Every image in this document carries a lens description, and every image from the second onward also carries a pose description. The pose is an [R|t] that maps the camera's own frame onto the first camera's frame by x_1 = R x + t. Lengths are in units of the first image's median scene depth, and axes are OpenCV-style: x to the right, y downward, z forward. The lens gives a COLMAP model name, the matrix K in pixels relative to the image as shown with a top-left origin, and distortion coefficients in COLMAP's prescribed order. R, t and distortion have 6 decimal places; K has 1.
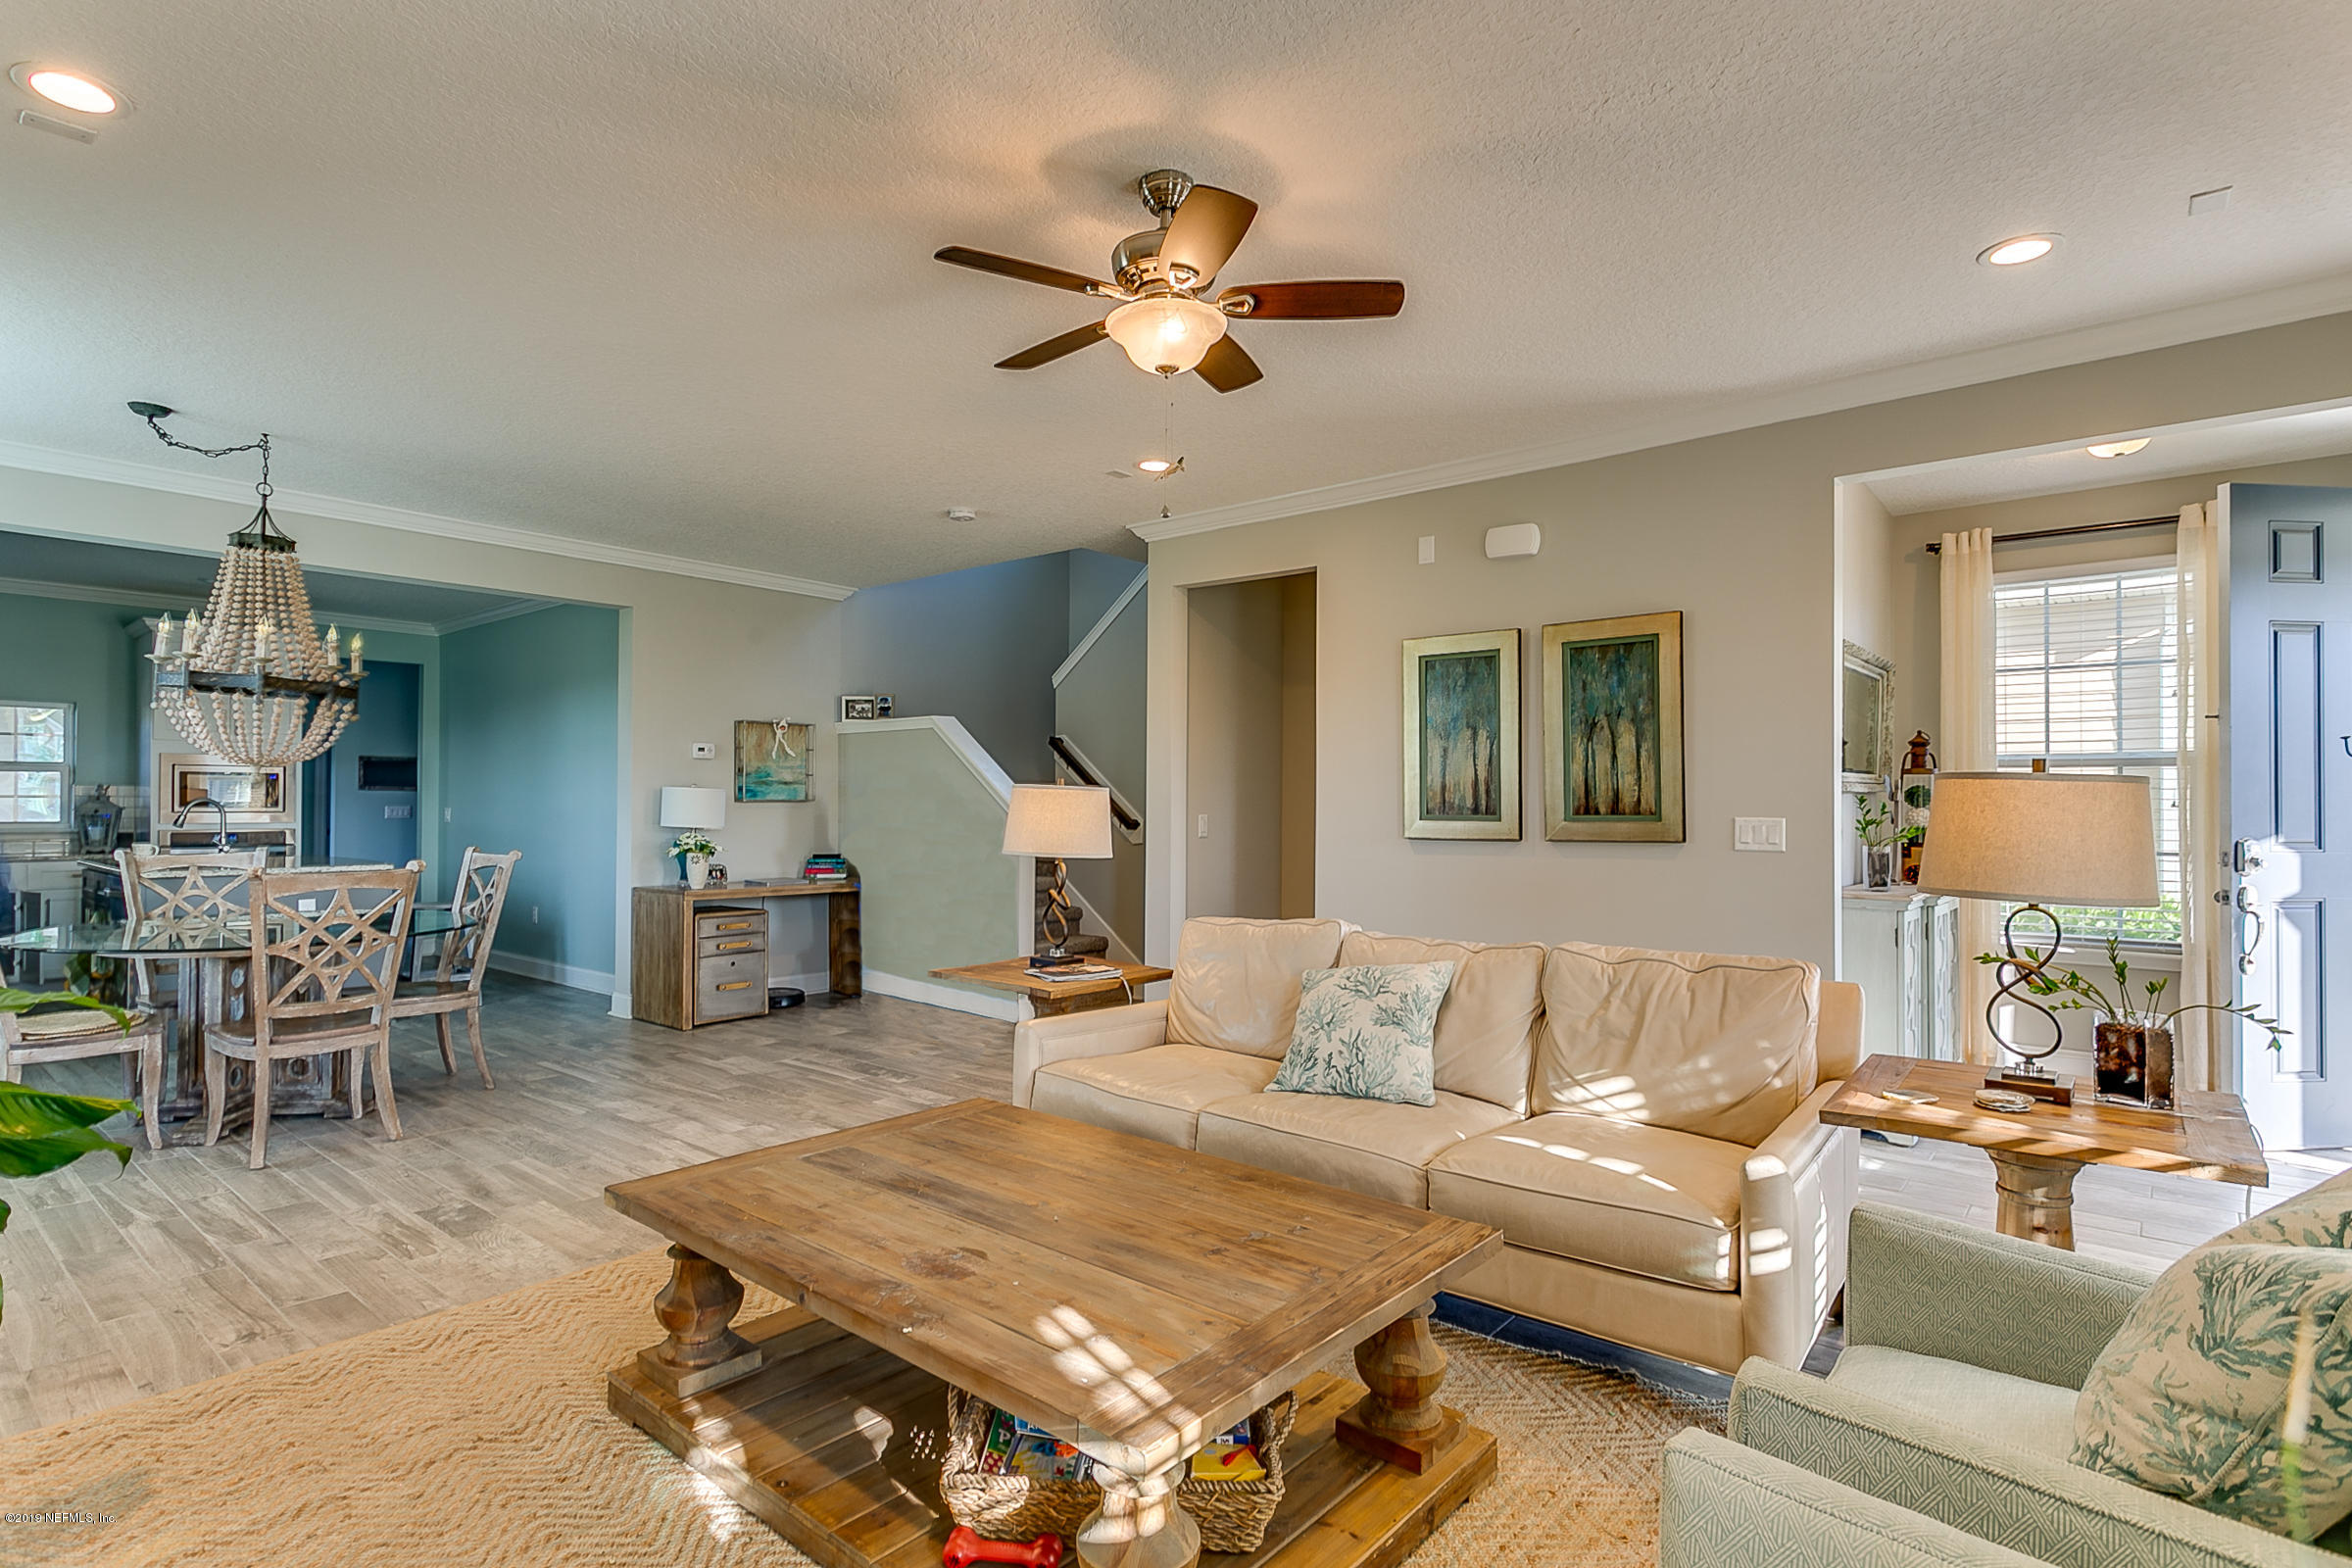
lens RADIAL K [[1183.5, 0, 1185.5], [0, 1183.5, 772.2], [0, 0, 1]] dist [-0.000221, -0.001374]
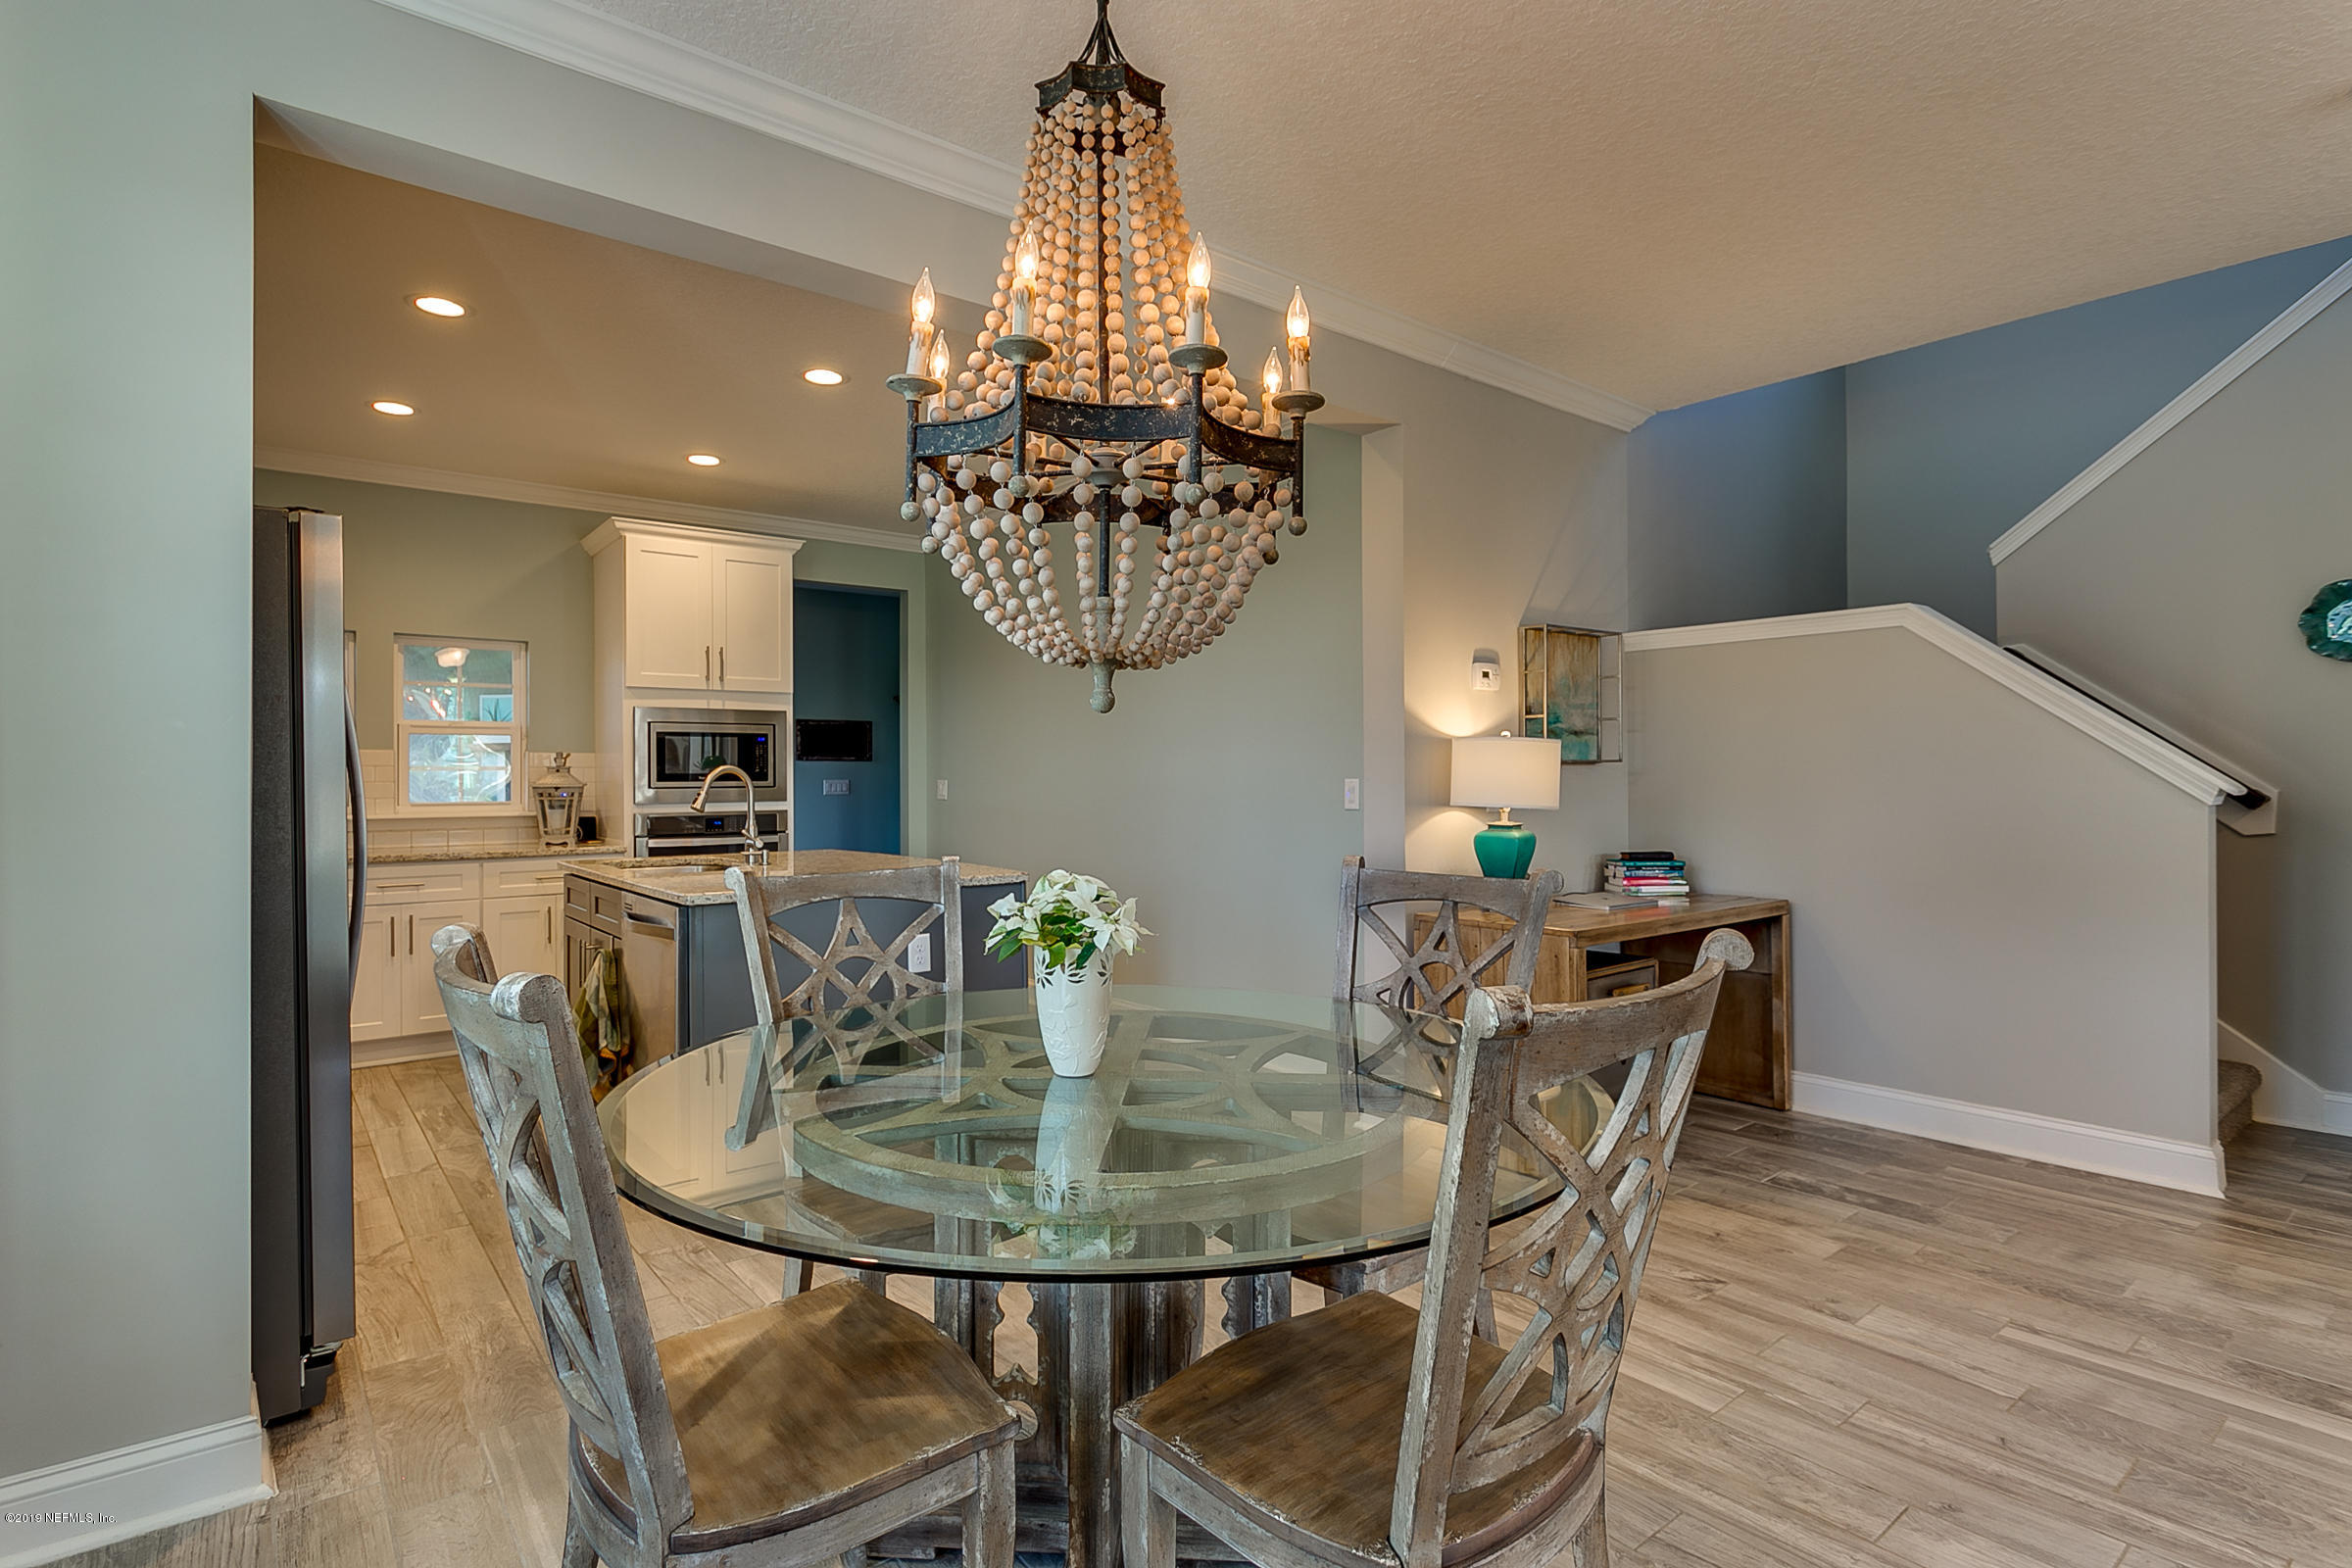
lens RADIAL K [[1183.5, 0, 1185.5], [0, 1183.5, 772.2], [0, 0, 1]] dist [-0.000221, -0.001374]
pose [[0.979943, -0.008871, -0.199078, -0.411527], [0.013755, 0.999637, 0.023168, 0.012485], [0.198800, -0.025442, 0.979710, 0.375142]]
